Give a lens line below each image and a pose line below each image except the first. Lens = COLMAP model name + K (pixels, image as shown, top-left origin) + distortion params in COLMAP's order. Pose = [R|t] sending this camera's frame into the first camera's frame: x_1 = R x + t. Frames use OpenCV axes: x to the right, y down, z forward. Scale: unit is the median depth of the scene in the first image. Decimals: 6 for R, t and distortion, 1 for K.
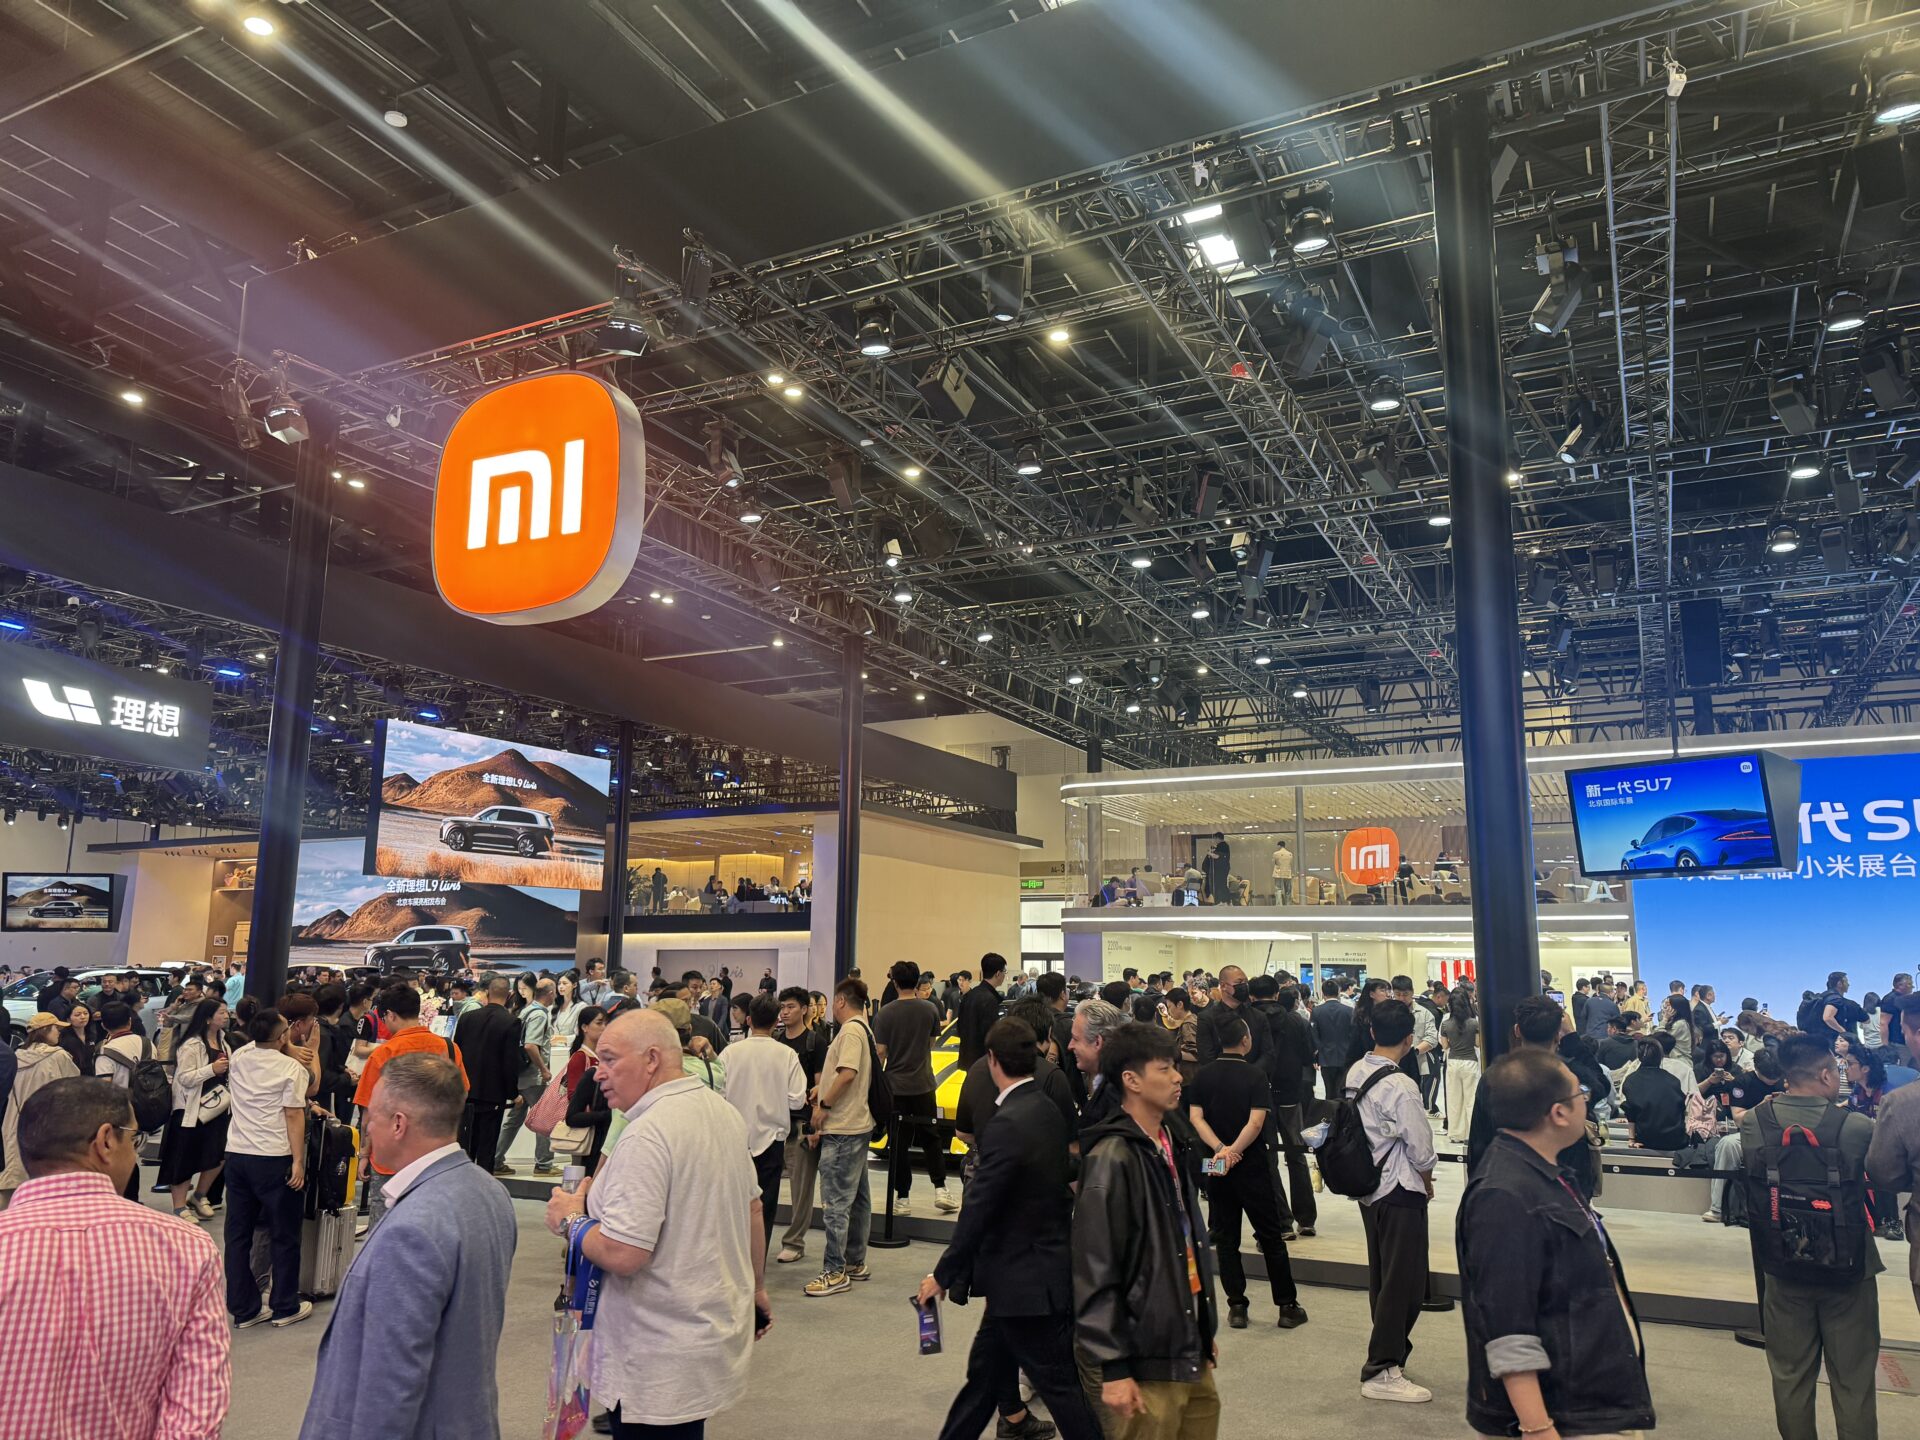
lens RADIAL K [[1365.4, 0, 964.1], [0, 1365.4, 716.1], [0, 0, 1]] dist [0.042257, -0.040669]
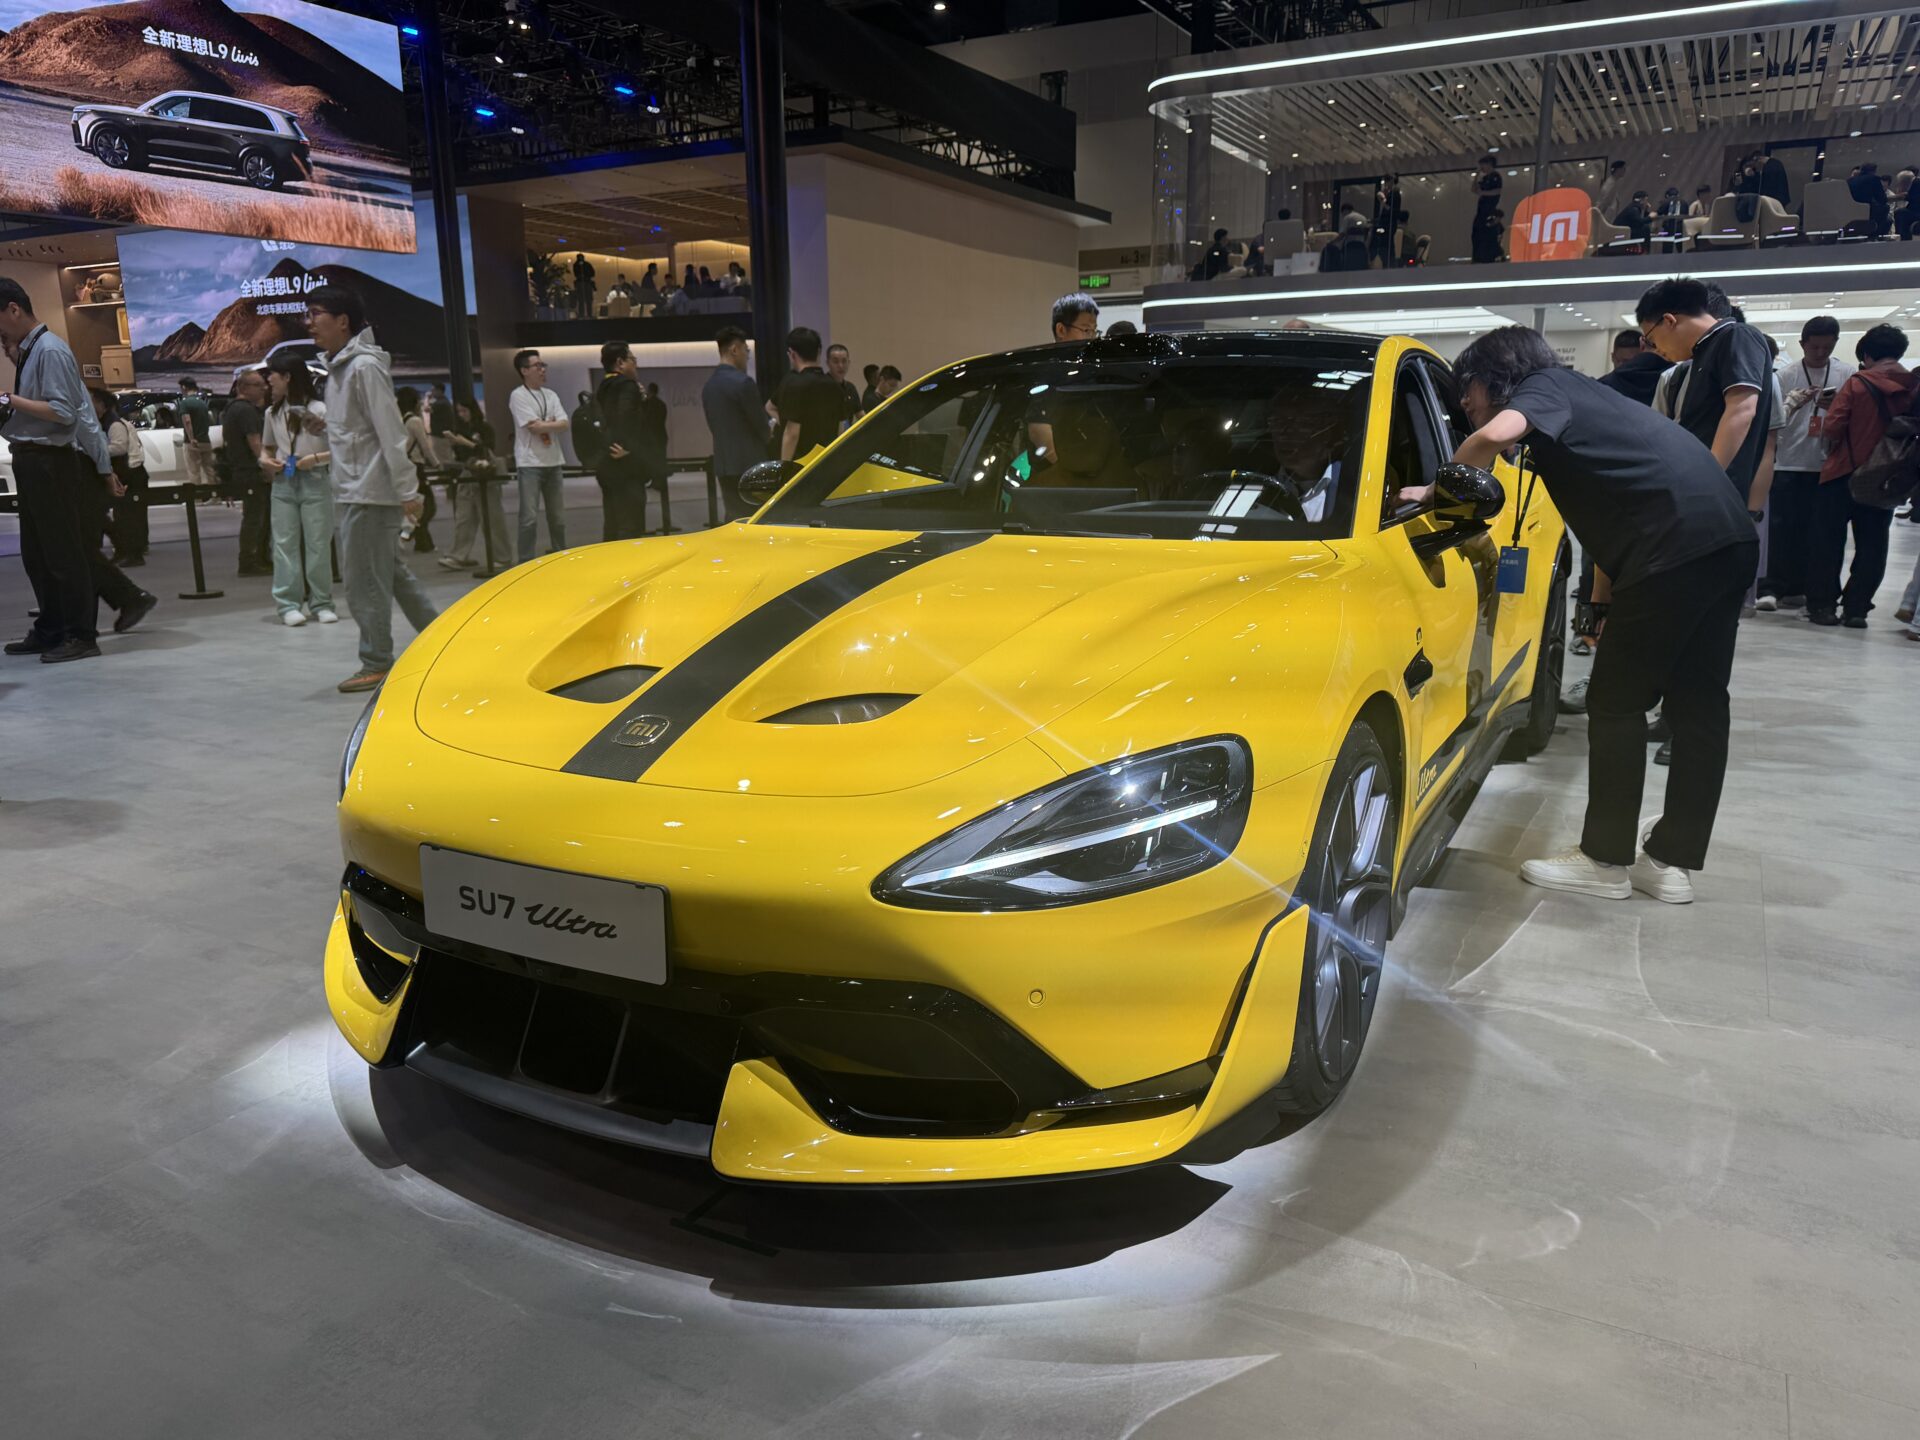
lens RADIAL K [[1365.4, 0, 968.0], [0, 1365.4, 747.0], [0, 0, 1]] dist [0.042257, -0.040669]
pose [[0.999362, -0.005660, -0.035263, 0.010367], [0.019571, 0.912705, 0.408151, 0.089200], [0.029875, -0.408580, 0.912233, 0.372741]]
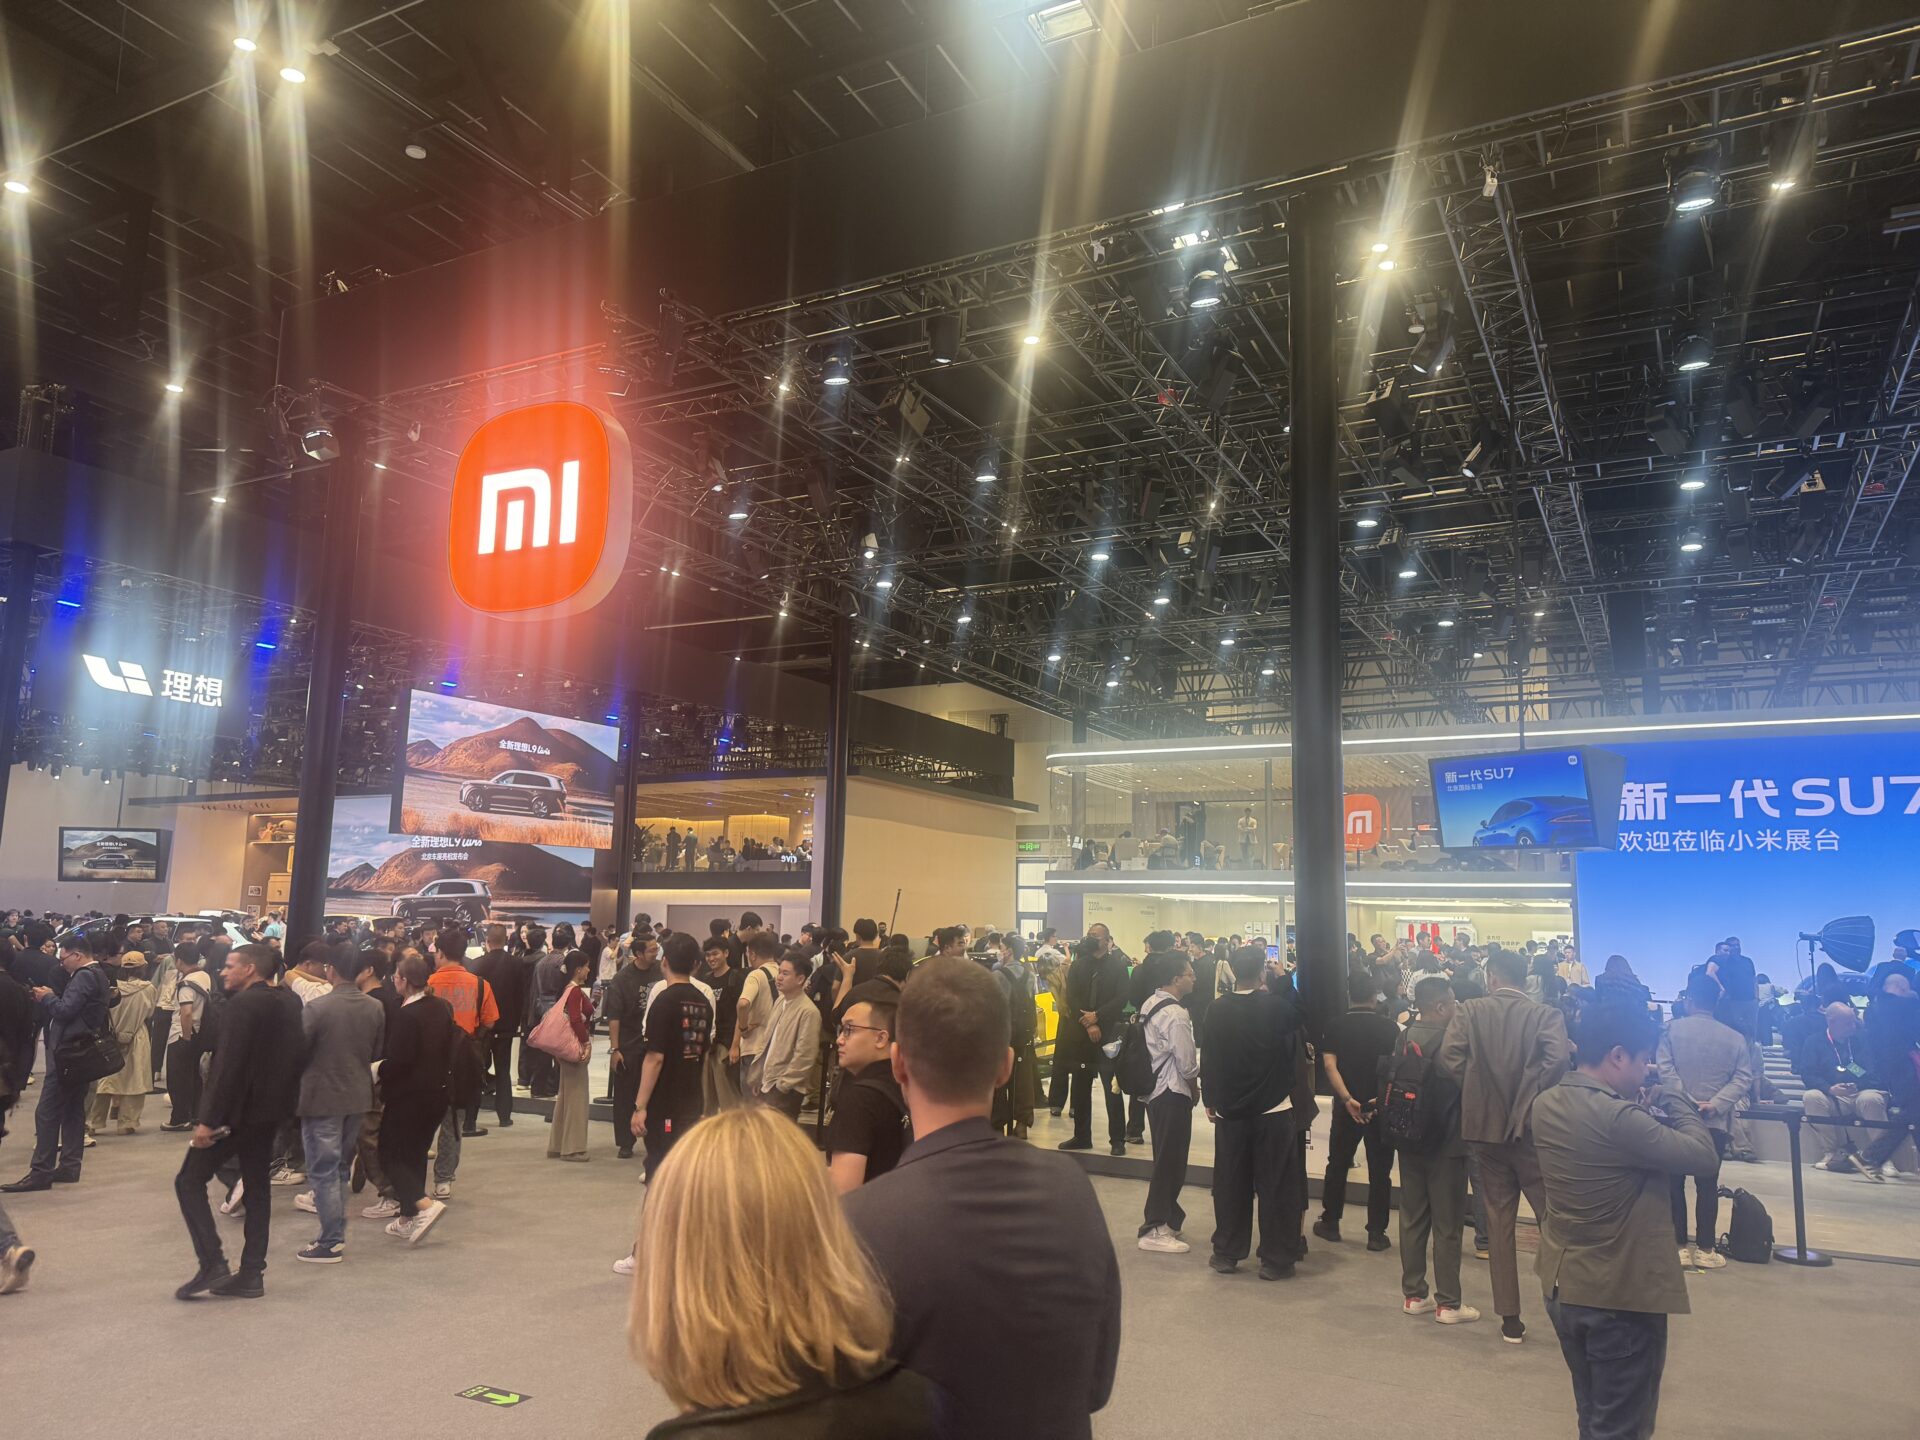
lens RADIAL K [[1365.4, 0, 964.4], [0, 1365.4, 713.3], [0, 0, 1]] dist [0.042257, -0.040669]
pose [[0.999825, 0.009744, -0.015954, 0.030672], [-0.009301, 0.999574, 0.027653, -0.012120], [0.016216, -0.027499, 0.999490, -0.068288]]
